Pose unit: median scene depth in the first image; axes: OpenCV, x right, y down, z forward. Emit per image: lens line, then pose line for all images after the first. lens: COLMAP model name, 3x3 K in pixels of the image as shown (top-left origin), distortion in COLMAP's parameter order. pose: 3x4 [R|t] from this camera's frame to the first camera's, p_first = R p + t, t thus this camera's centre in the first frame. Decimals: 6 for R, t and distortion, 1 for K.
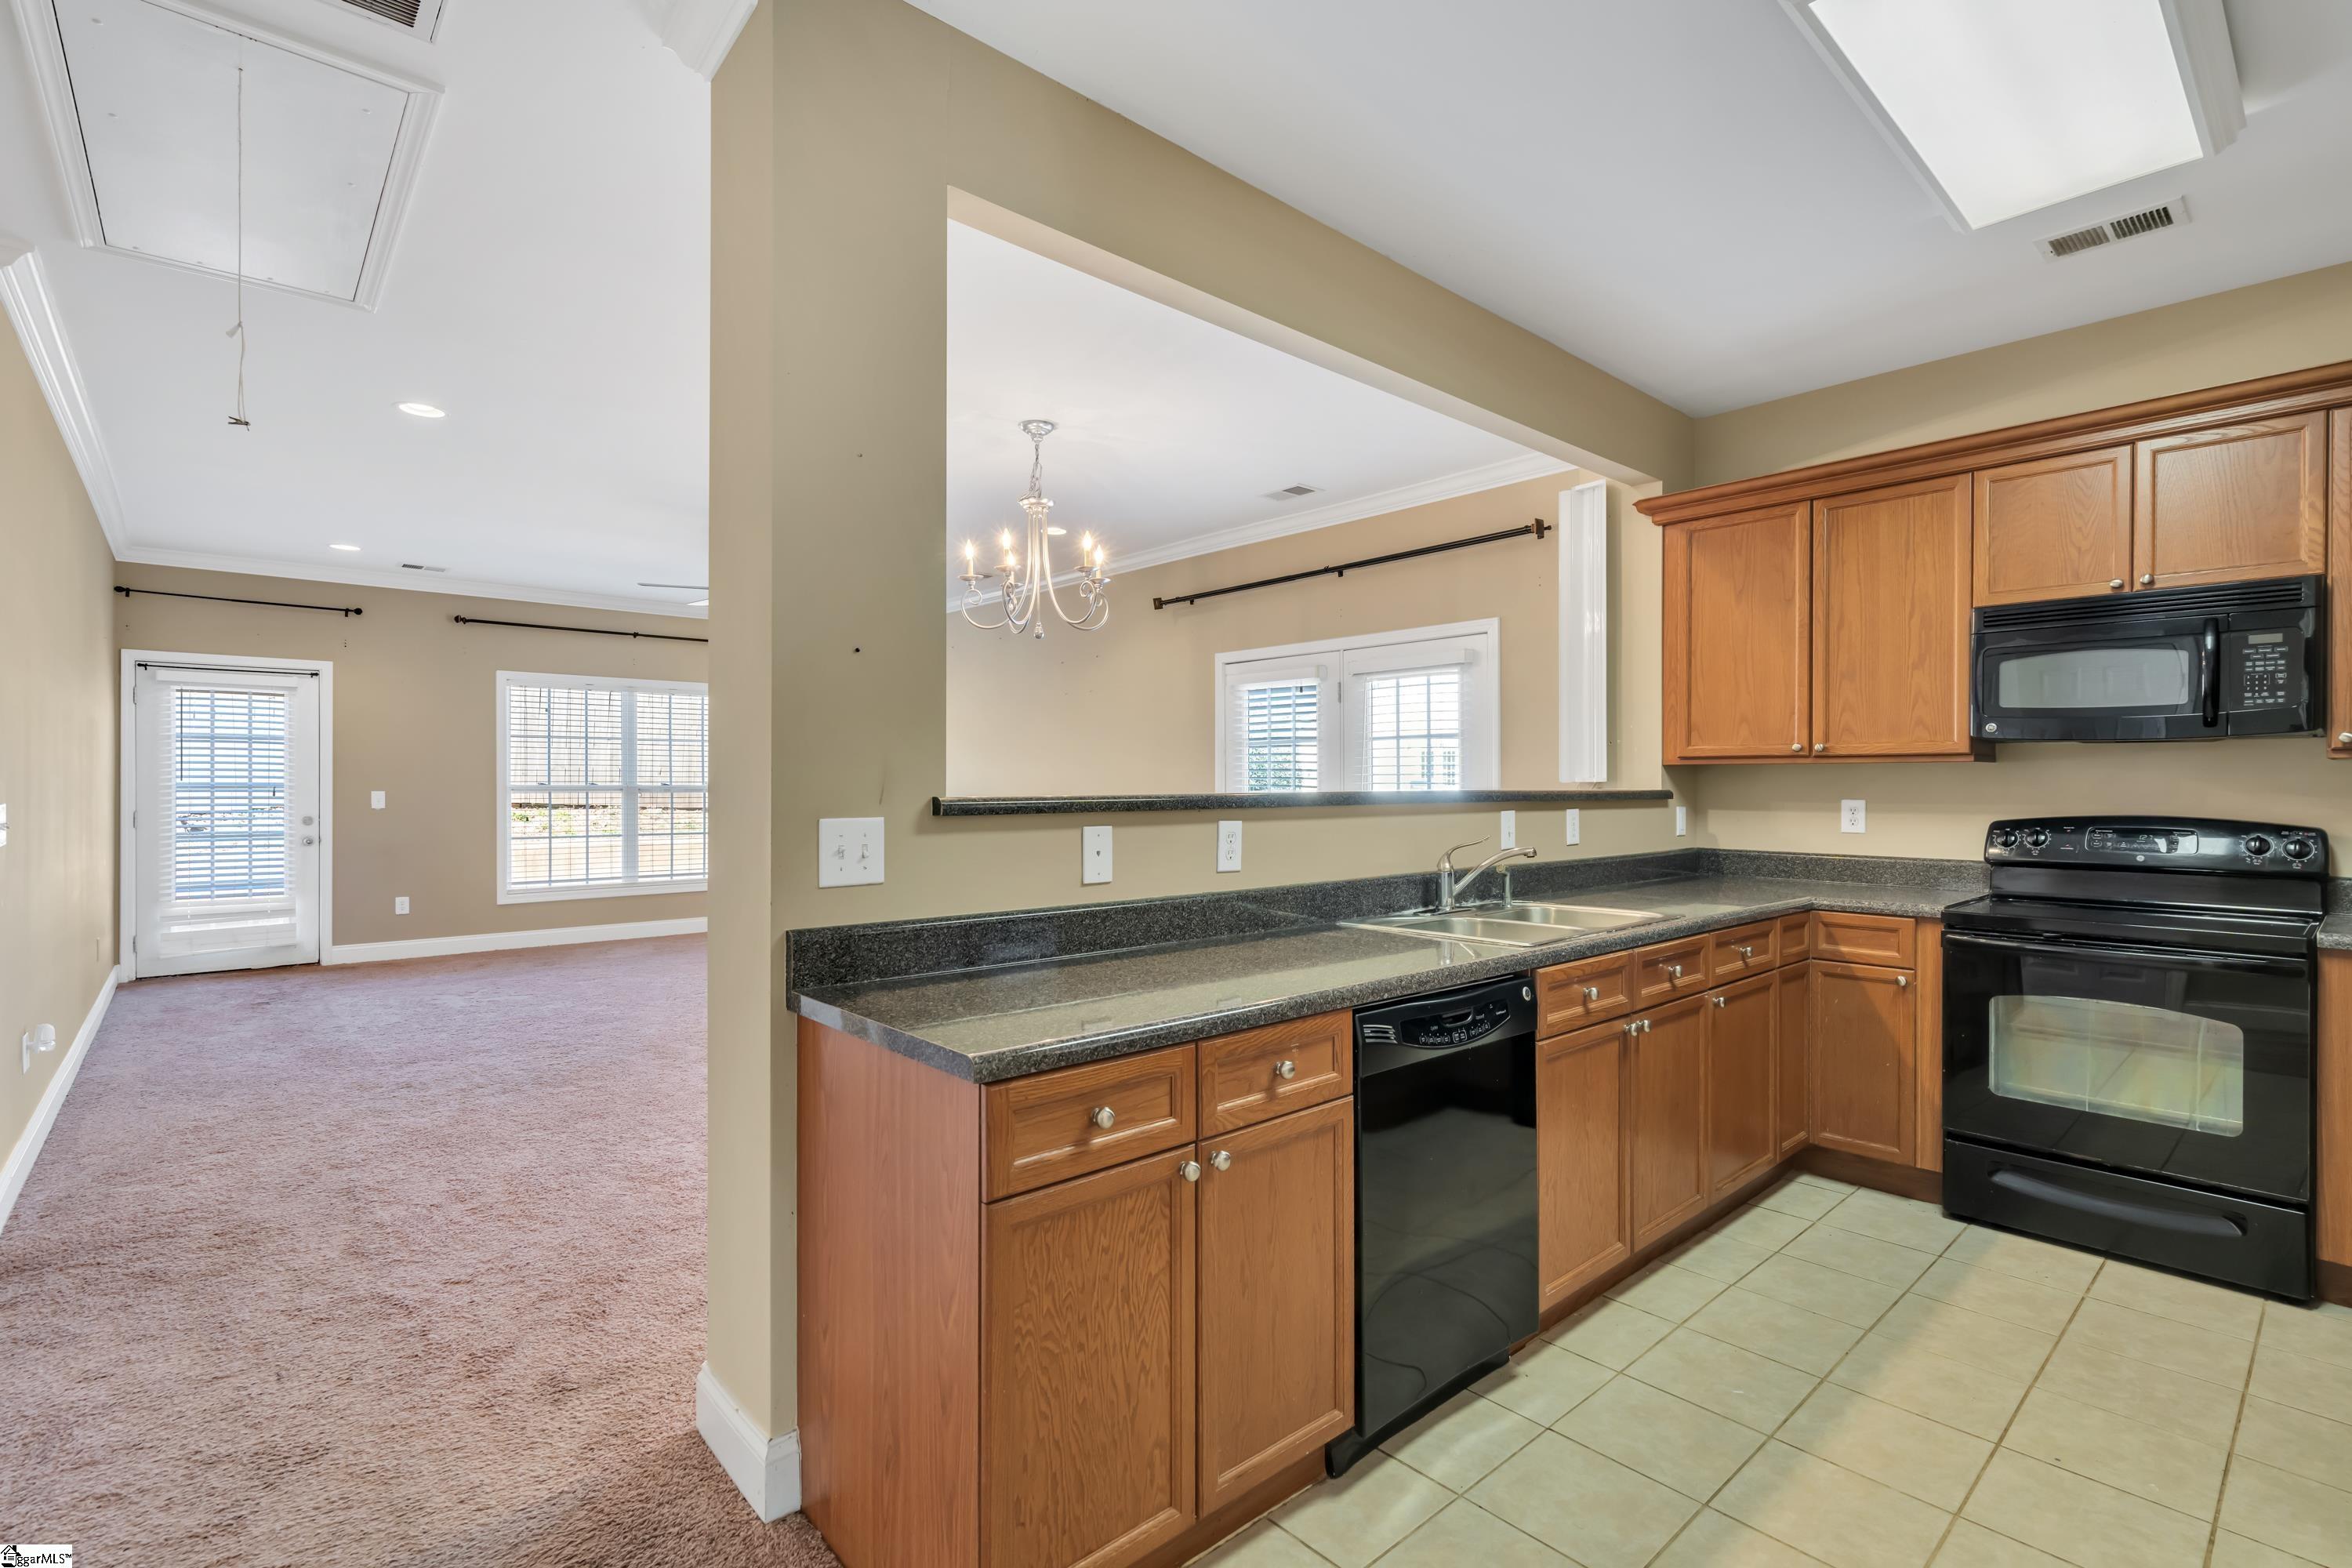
lens RADIAL K [[1055.6, 0, 1175.1], [0, 1055.6, 772.5], [0, 0, 1]] dist [-0.001797, 0.000715]
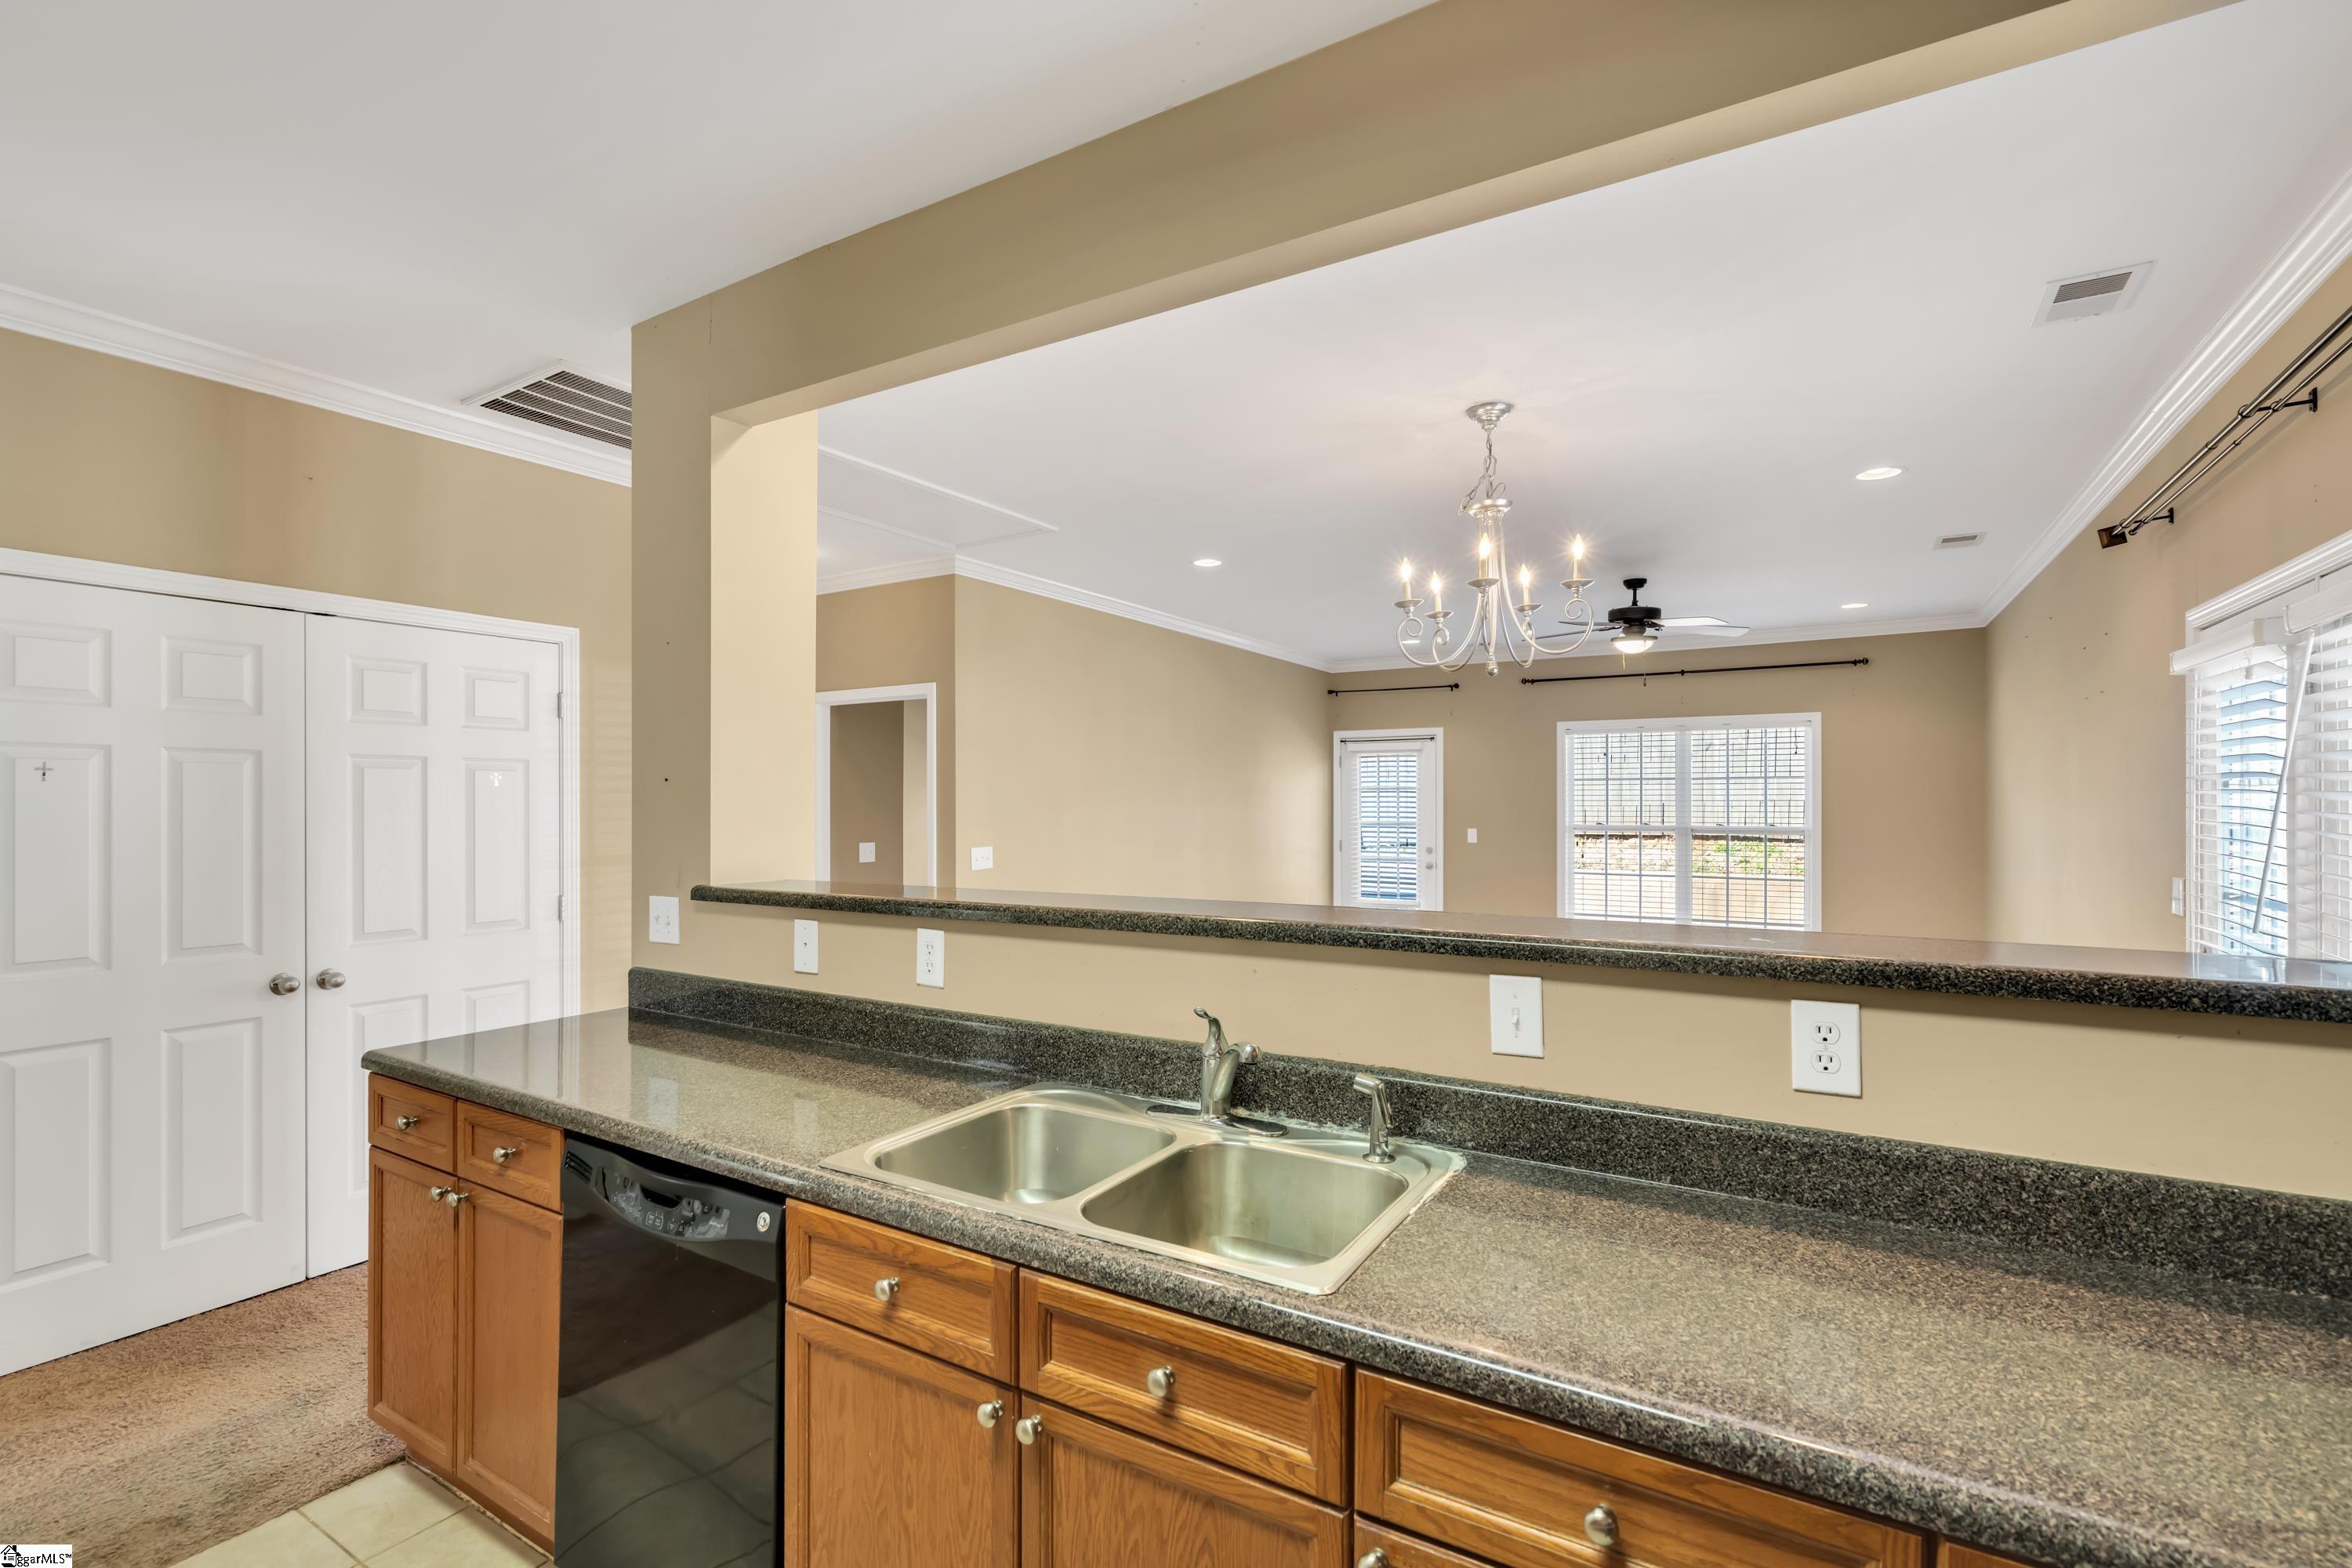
lens RADIAL K [[1055.6, 0, 1192.8], [0, 1055.6, 796.5], [0, 0, 1]] dist [-0.001797, 0.000715]
pose [[0.314481, -0.005735, -0.949246, 0.350343], [0.009874, 0.999947, -0.002770, -0.022099], [0.949212, -0.008502, 0.314521, 0.337649]]
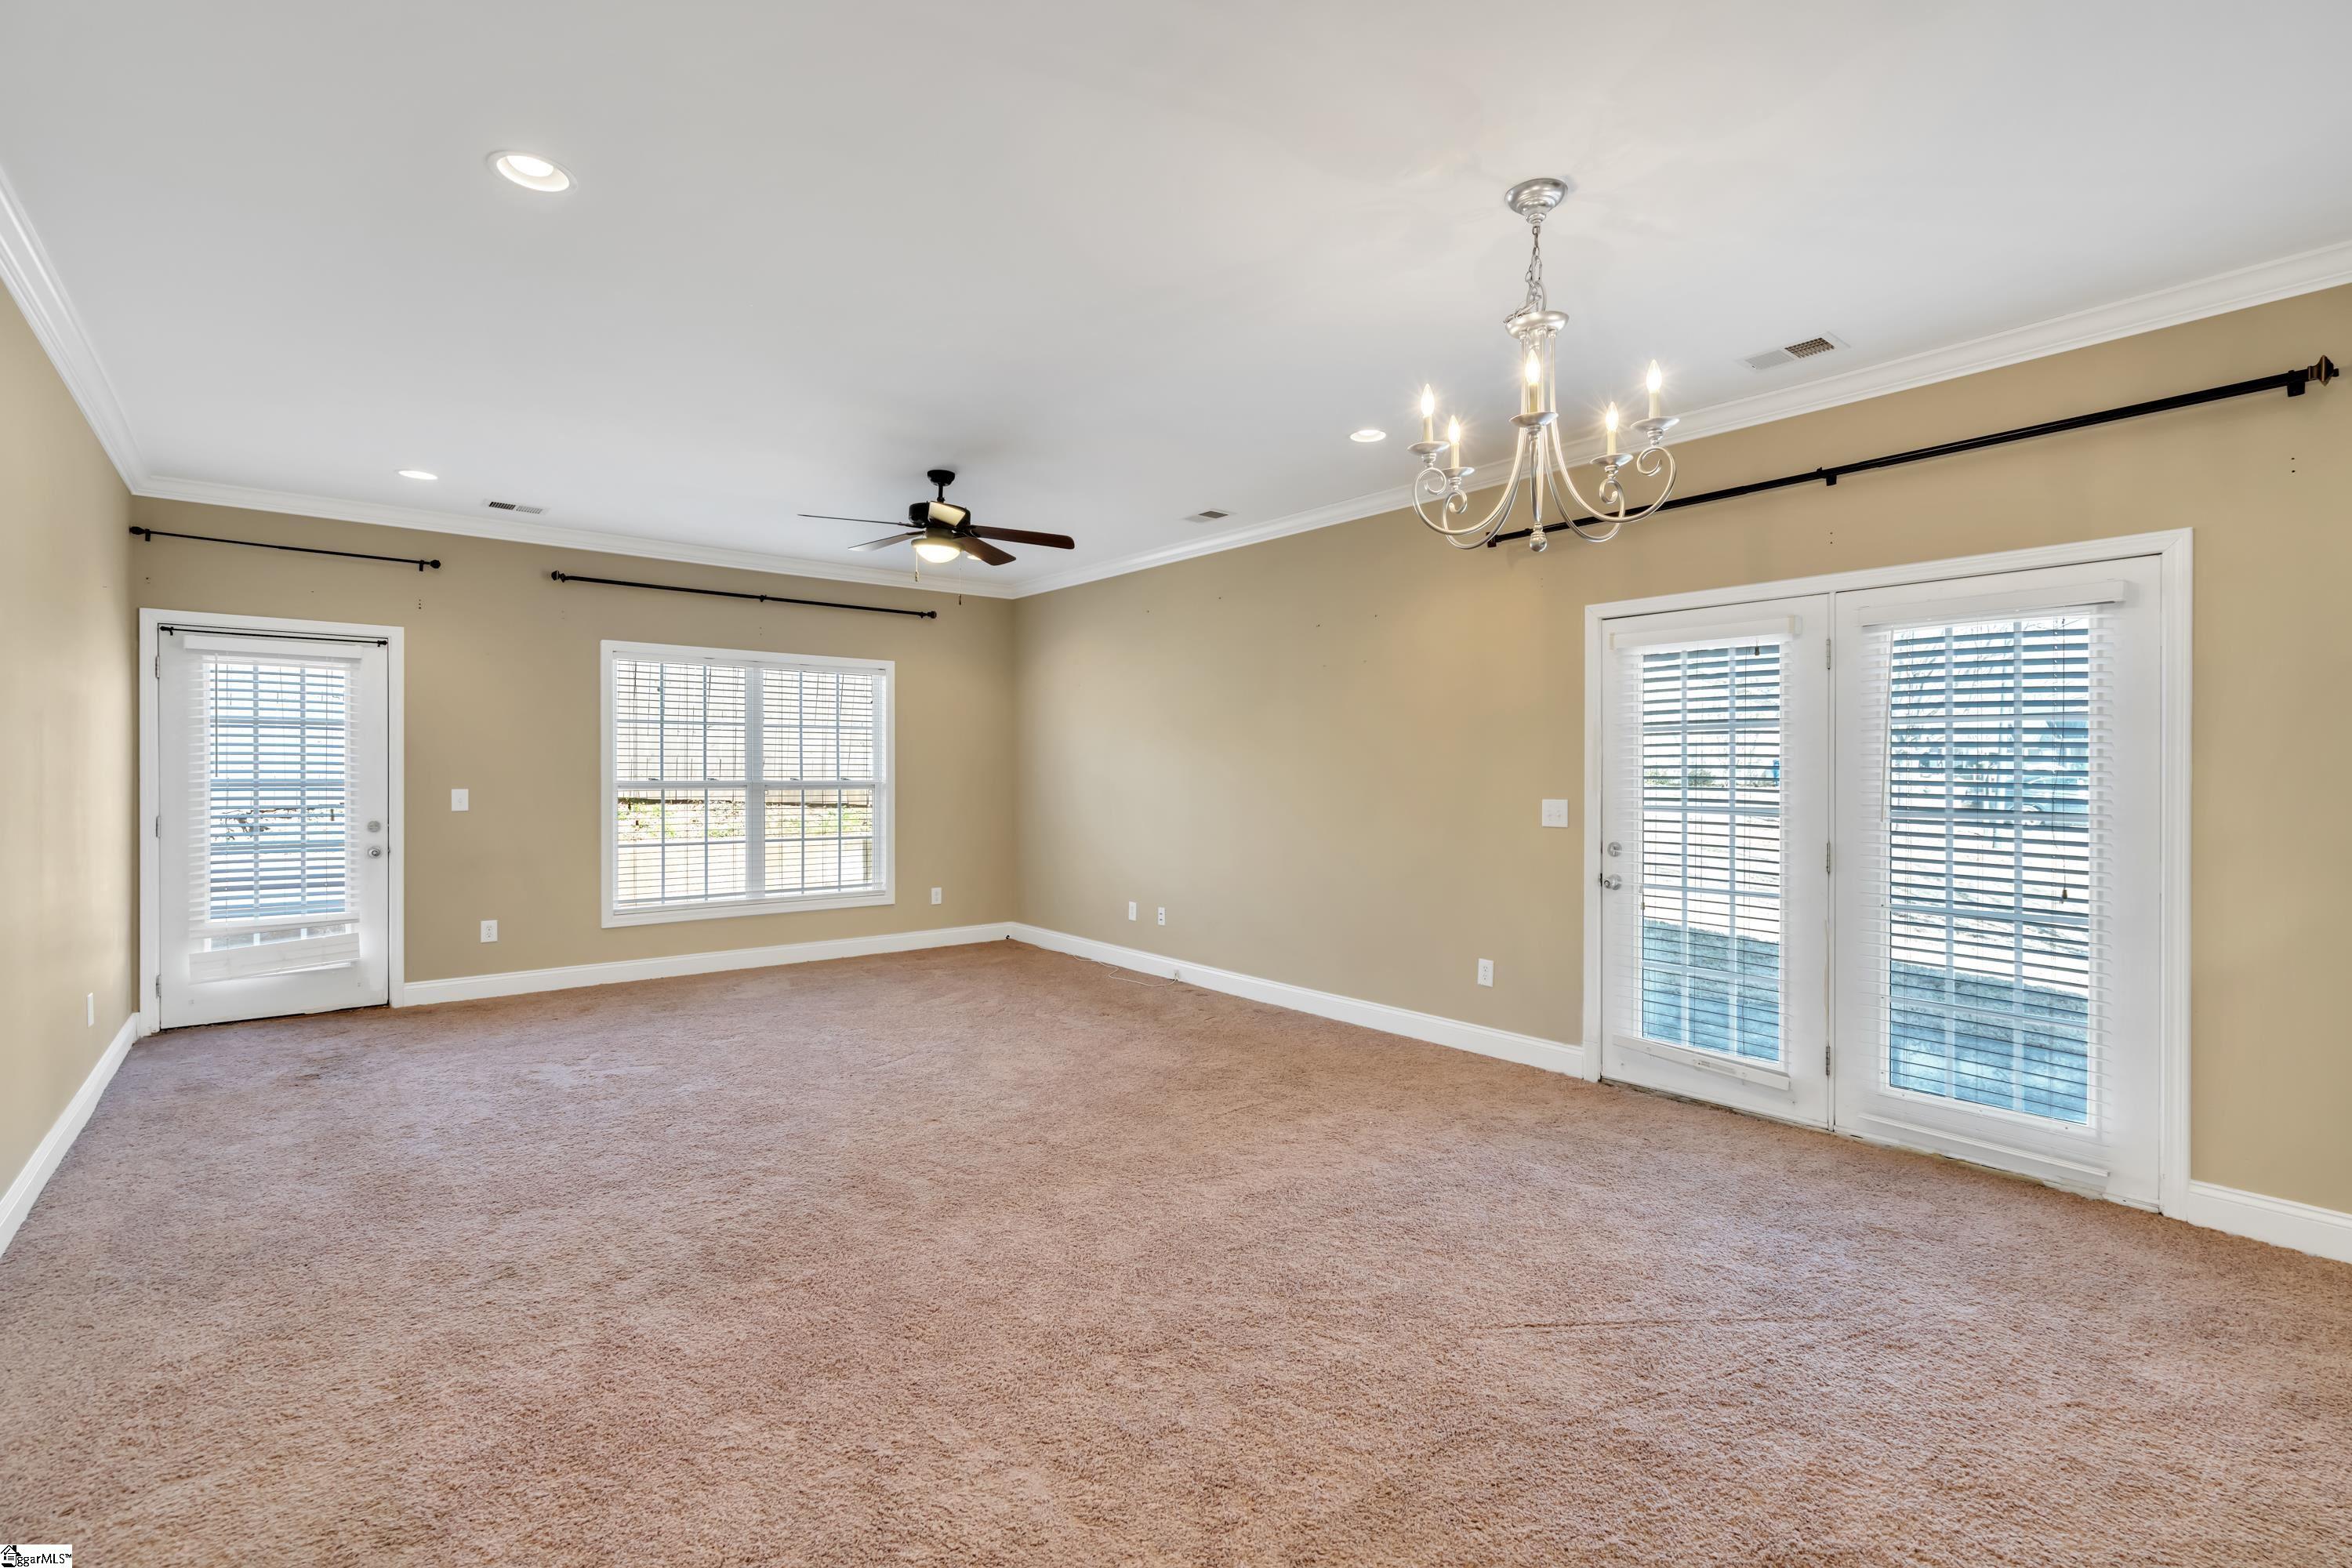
lens RADIAL K [[1055.6, 0, 1192.2], [0, 1055.6, 765.5], [0, 0, 1]] dist [-0.001797, 0.000715]
pose [[0.999245, 0.001772, -0.038799, -0.188941], [-0.001614, 0.999990, 0.004111, -0.004930], [0.038806, -0.004046, 0.999239, 0.247698]]
